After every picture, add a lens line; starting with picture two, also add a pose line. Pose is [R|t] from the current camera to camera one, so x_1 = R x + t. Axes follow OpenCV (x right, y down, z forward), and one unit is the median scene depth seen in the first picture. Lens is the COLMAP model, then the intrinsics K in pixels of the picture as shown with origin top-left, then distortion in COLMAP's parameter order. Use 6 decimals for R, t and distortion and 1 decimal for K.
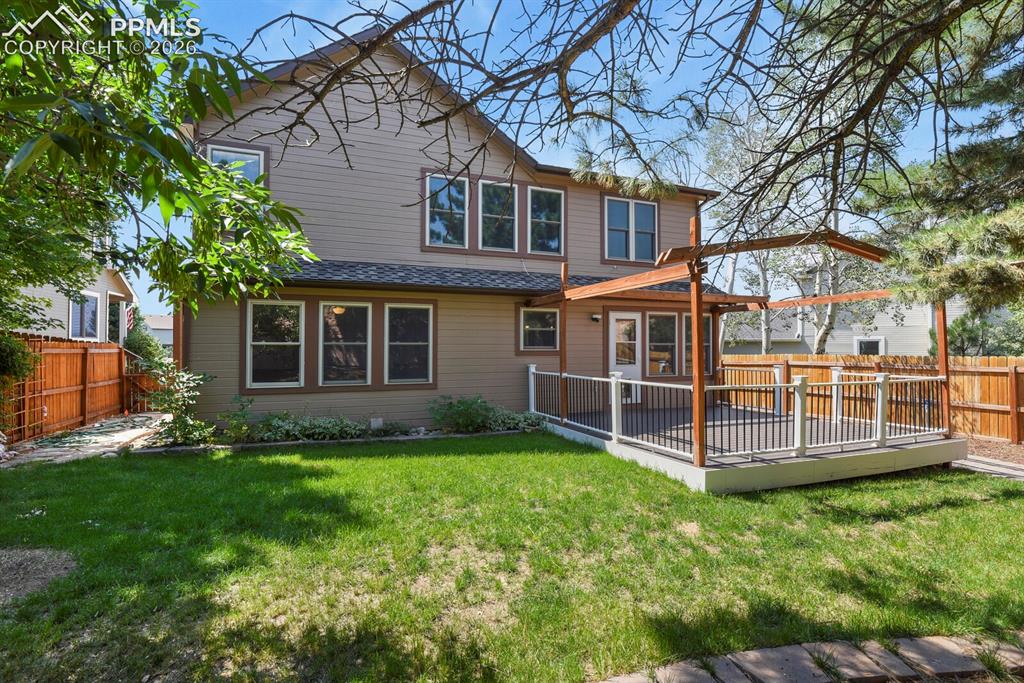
lens RADIAL K [[497.9, 0, 514.0], [0, 497.9, 342.5], [0, 0, 1]] dist [-0.007806, -0.002416]
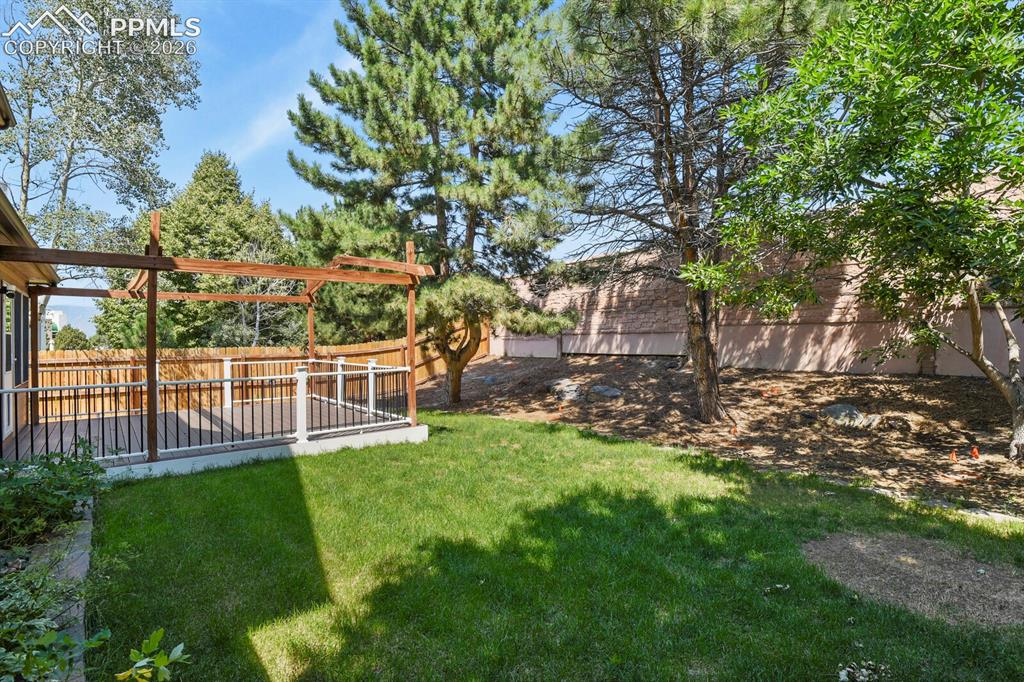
lens RADIAL K [[497.9, 0, 515.1], [0, 497.9, 338.5], [0, 0, 1]] dist [-0.007806, -0.002416]
pose [[-0.286246, 0.000271, 0.958156, -0.945184], [-0.002387, 0.999997, -0.000996, 0.006137], [-0.958153, -0.002572, -0.286244, 1.030574]]
